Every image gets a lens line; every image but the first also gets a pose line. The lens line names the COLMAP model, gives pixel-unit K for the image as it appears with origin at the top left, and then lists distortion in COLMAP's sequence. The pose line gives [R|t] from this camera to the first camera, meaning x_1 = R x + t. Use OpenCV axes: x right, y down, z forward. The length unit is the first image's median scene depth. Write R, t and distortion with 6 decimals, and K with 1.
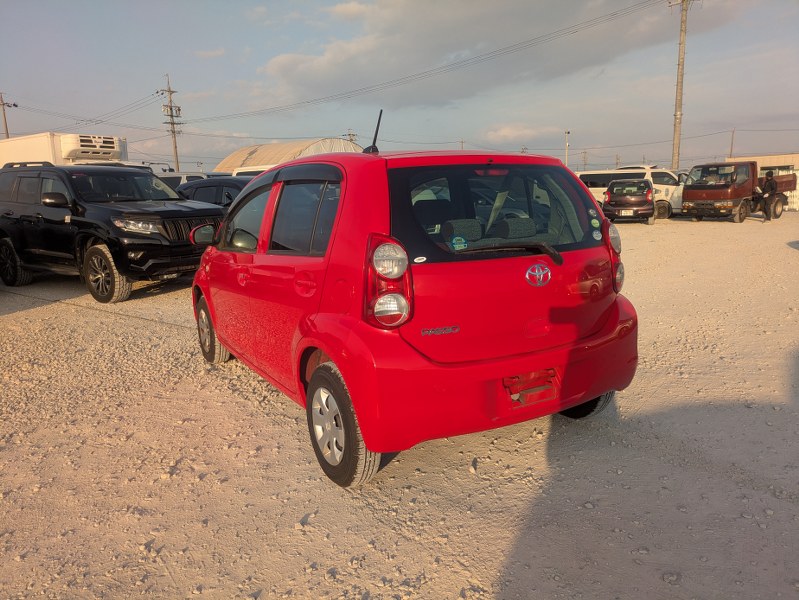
lens RADIAL K [[586.8, 0, 399.2], [0, 586.8, 298.3], [0, 0, 1]] dist [0.034558, -0.021572]
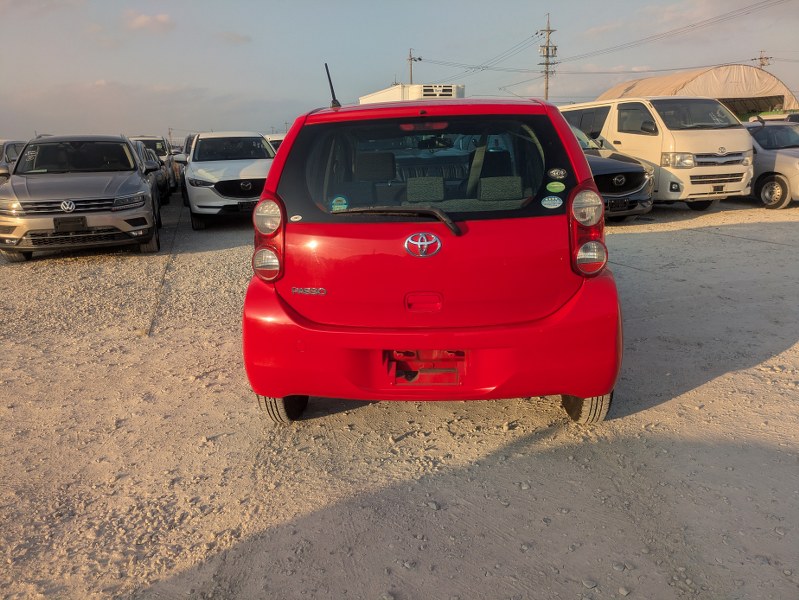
lens RADIAL K [[586.8, 0, 400.4], [0, 586.8, 299.1], [0, 0, 1]] dist [0.034558, -0.021572]
pose [[0.818764, 0.142837, -0.556078, 0.101311], [-0.088155, 0.988349, 0.124072, -0.009223], [0.567322, -0.052565, 0.821817, 0.034311]]
